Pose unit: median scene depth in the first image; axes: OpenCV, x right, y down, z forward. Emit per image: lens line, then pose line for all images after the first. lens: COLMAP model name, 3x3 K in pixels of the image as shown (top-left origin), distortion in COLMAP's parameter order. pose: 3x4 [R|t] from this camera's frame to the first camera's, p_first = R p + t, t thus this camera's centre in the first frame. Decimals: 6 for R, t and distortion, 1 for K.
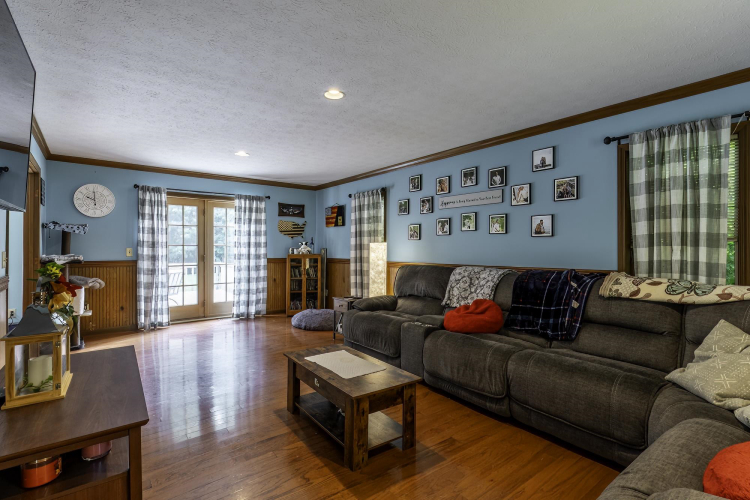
lens RADIAL K [[360.4, 0, 373.5], [0, 360.4, 249.0], [0, 0, 1]] dist [-0.003351, 0.001747]
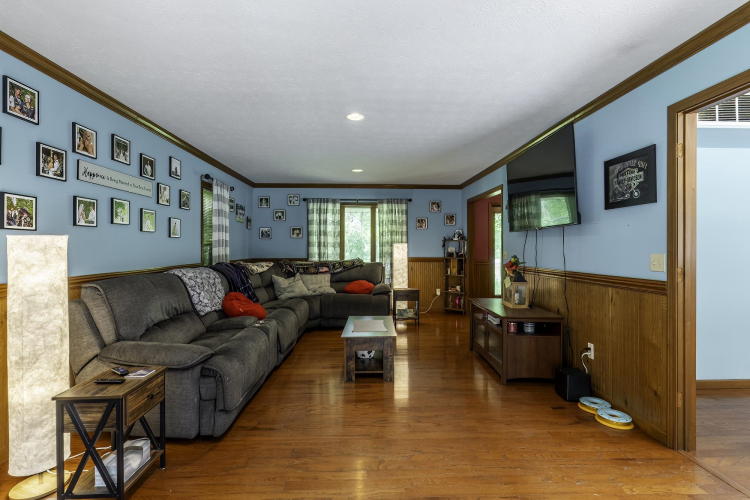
lens RADIAL K [[360.4, 0, 373.5], [0, 360.4, 249.0], [0, 0, 1]] dist [-0.003351, 0.001747]
pose [[-0.814597, -0.009081, 0.579957, -0.566461], [-0.004592, 0.999947, 0.009207, -0.010001], [-0.580010, 0.004837, -0.814595, 1.296975]]
